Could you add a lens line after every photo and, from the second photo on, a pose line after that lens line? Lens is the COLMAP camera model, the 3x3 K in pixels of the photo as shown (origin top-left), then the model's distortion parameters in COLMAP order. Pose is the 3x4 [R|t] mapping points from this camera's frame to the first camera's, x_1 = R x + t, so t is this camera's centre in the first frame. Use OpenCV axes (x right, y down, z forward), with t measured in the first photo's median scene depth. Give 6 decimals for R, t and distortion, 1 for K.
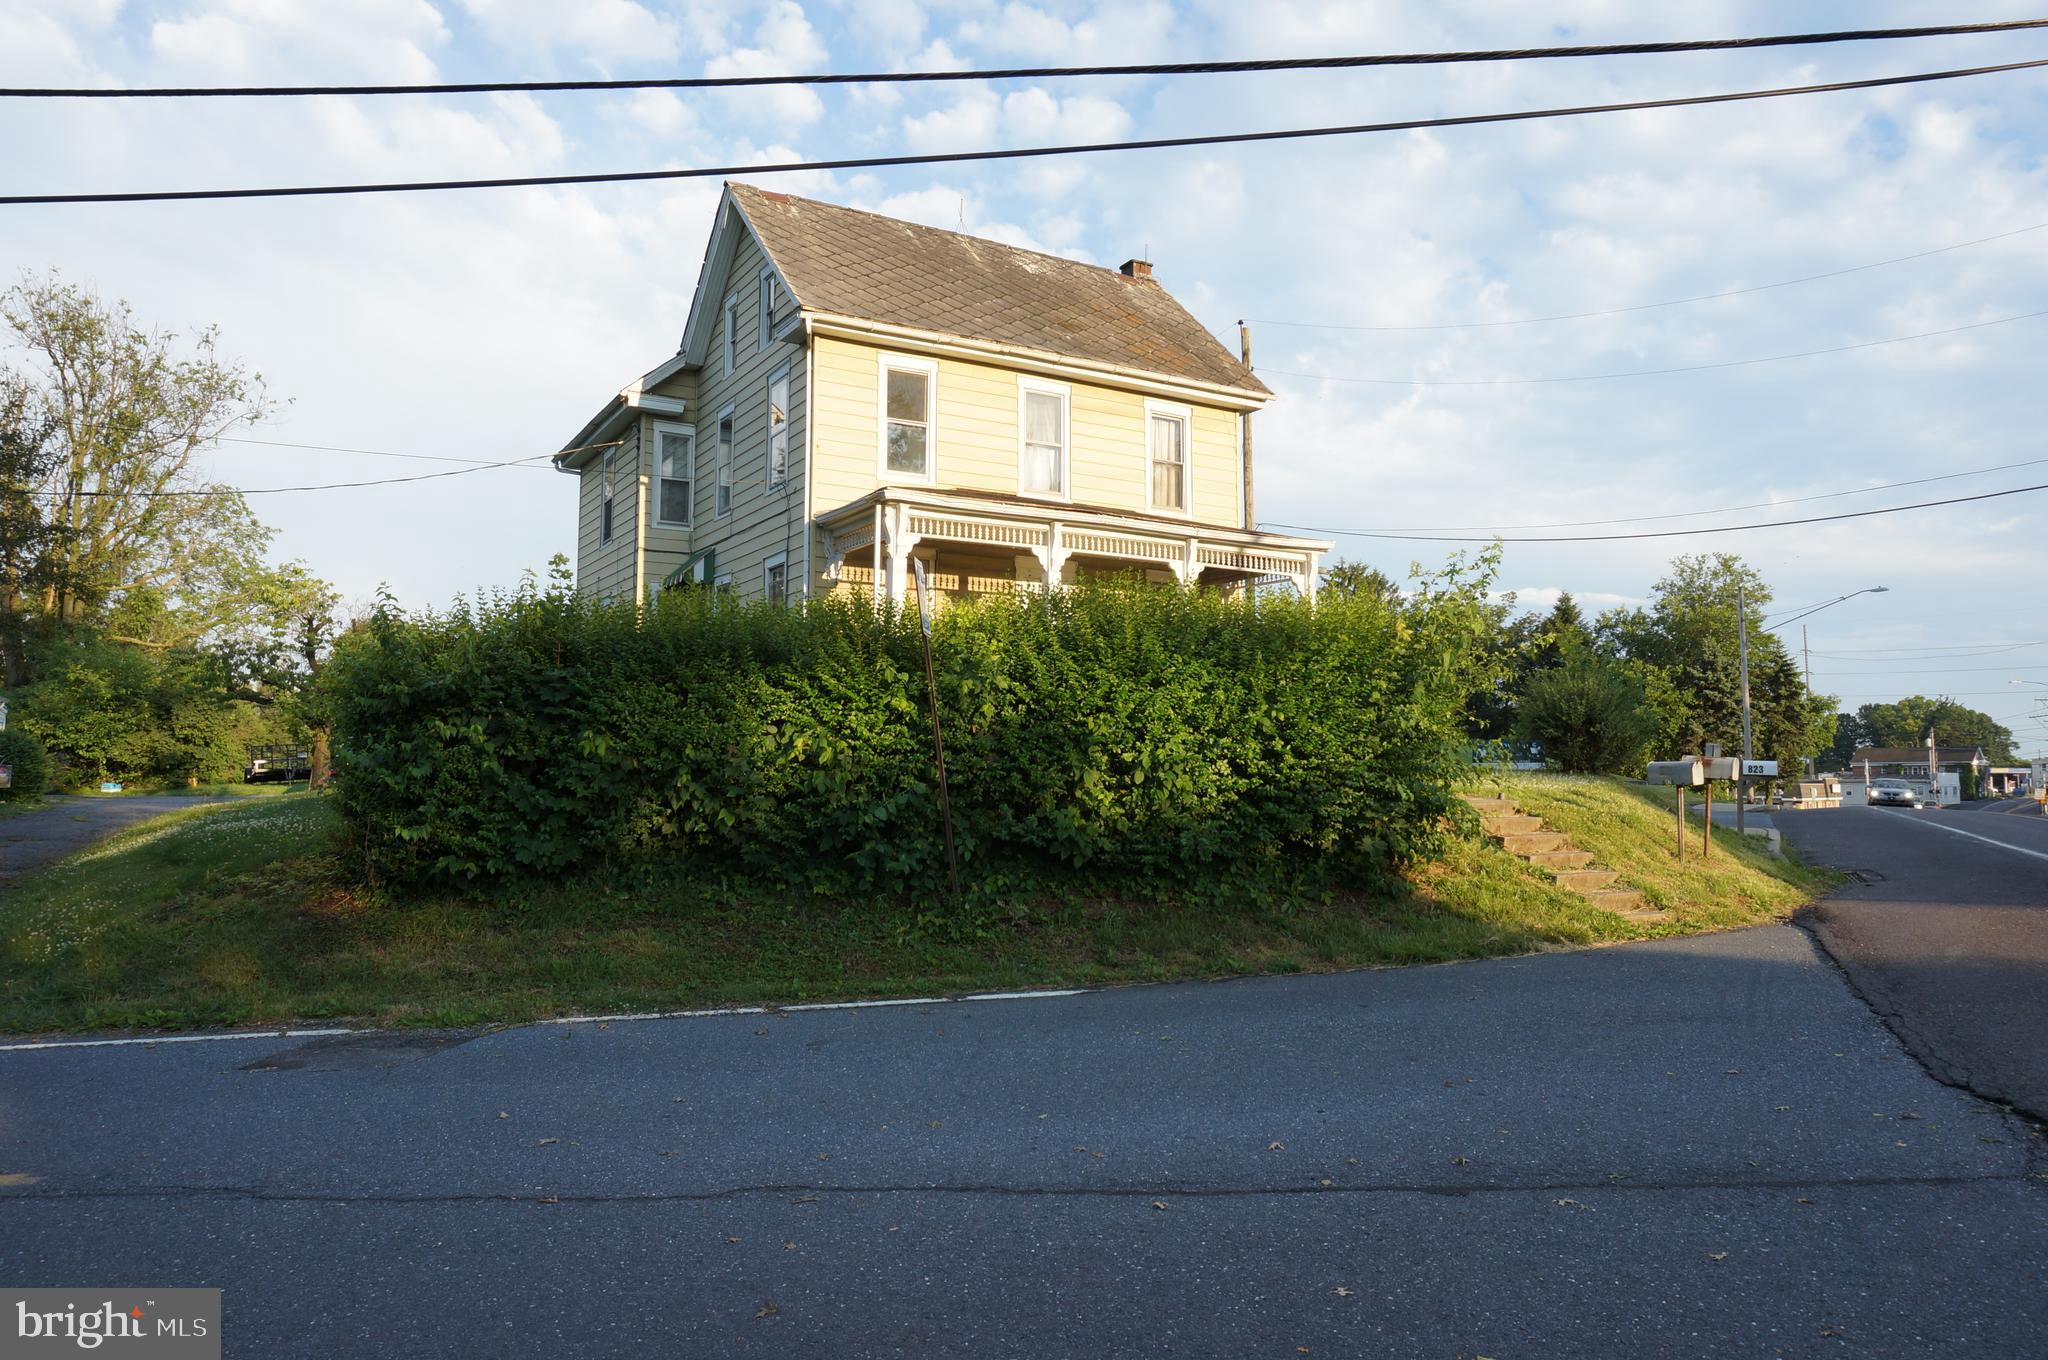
lens RADIAL K [[1406.8, 0, 1024.0], [0, 1406.8, 680.0], [0, 0, 1]] dist [0.031626, 0.001245]
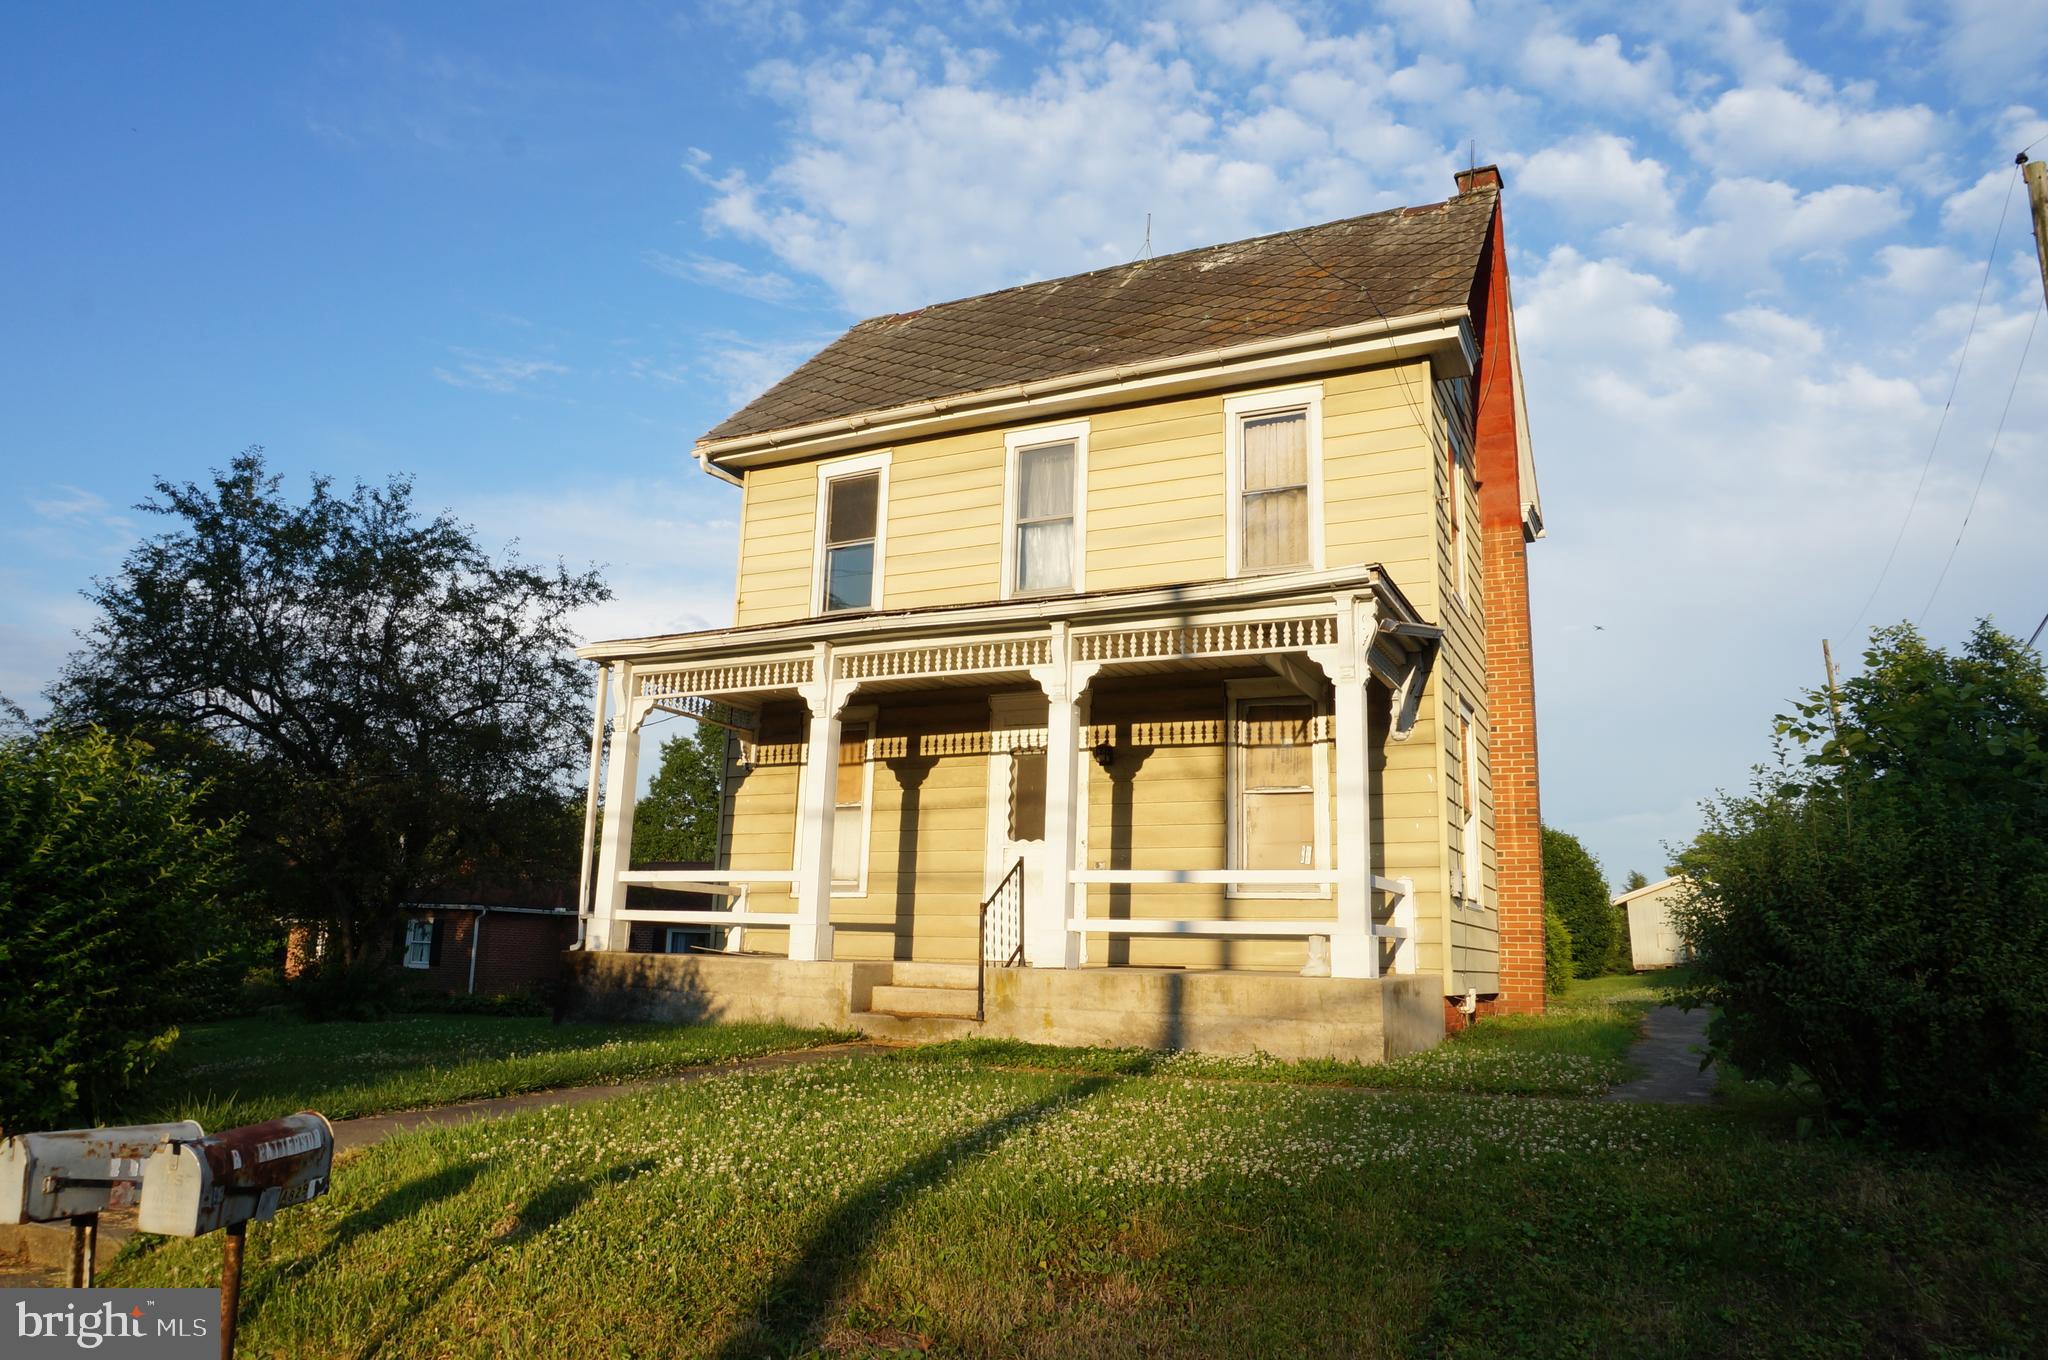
lens RADIAL K [[1354.7, 0, 1024.0], [0, 1354.7, 680.0], [0, 0, 1]] dist [-0.054207, 0.001556]
pose [[0.553637, -0.159875, -0.817267, 0.466453], [0.046306, 0.985790, -0.161473, 0.007845], [0.831470, 0.051553, 0.553173, 0.587099]]
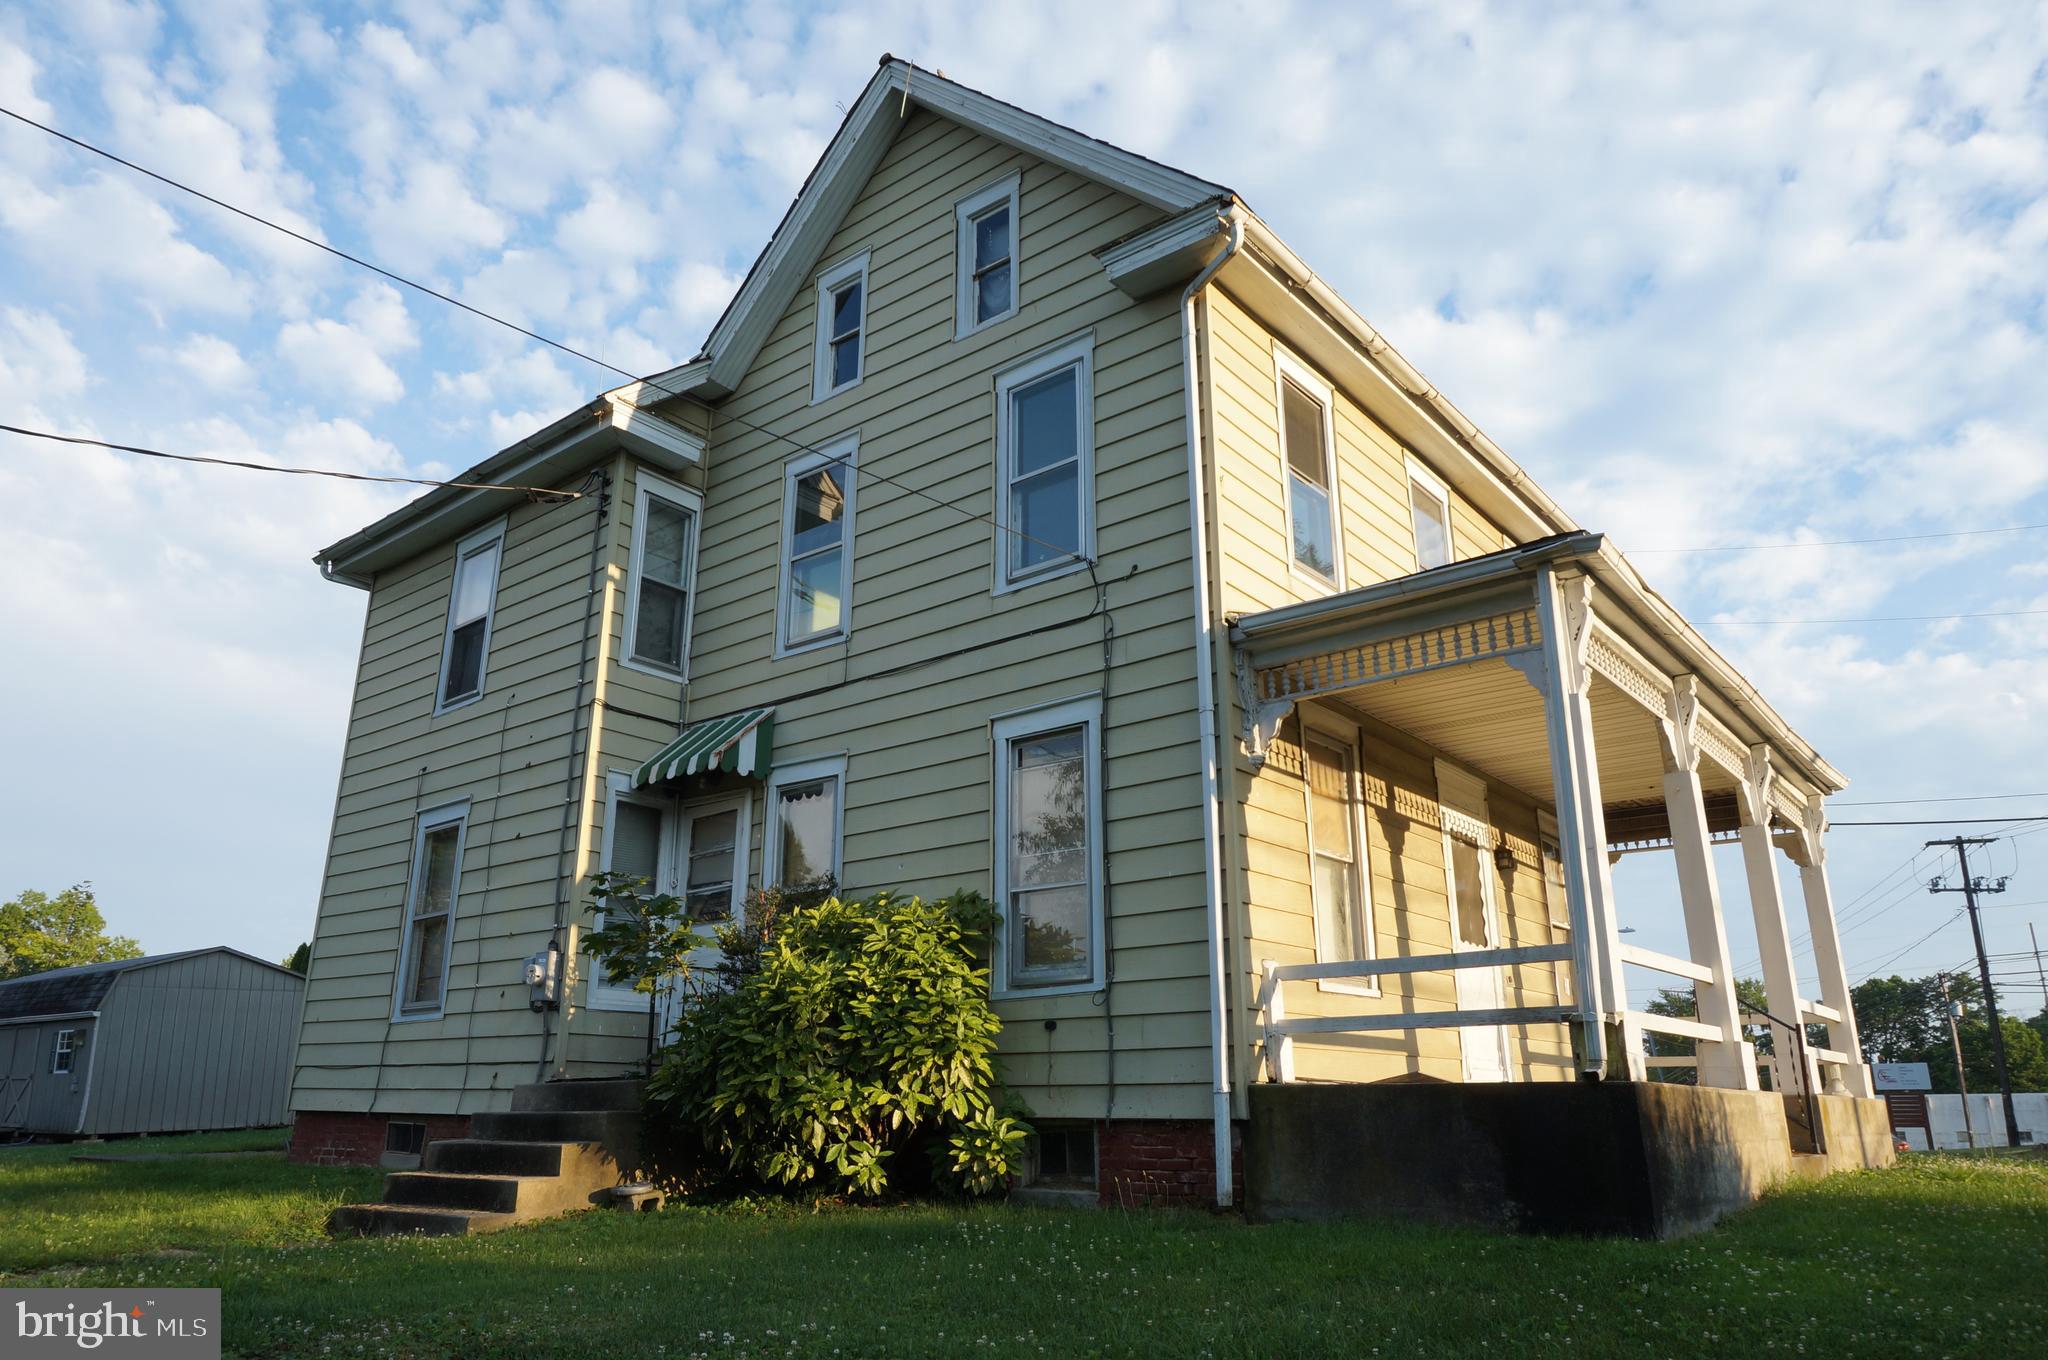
lens RADIAL K [[1309.2, 0, 1060.4], [0, 1309.2, 671.5], [0, 0, 1]] dist [0.000772, 0.002575]
pose [[0.928684, 0.105323, 0.355603, -0.284840], [-0.018287, 0.970666, -0.239734, 0.002301], [-0.370422, 0.216134, 0.903368, 0.527139]]
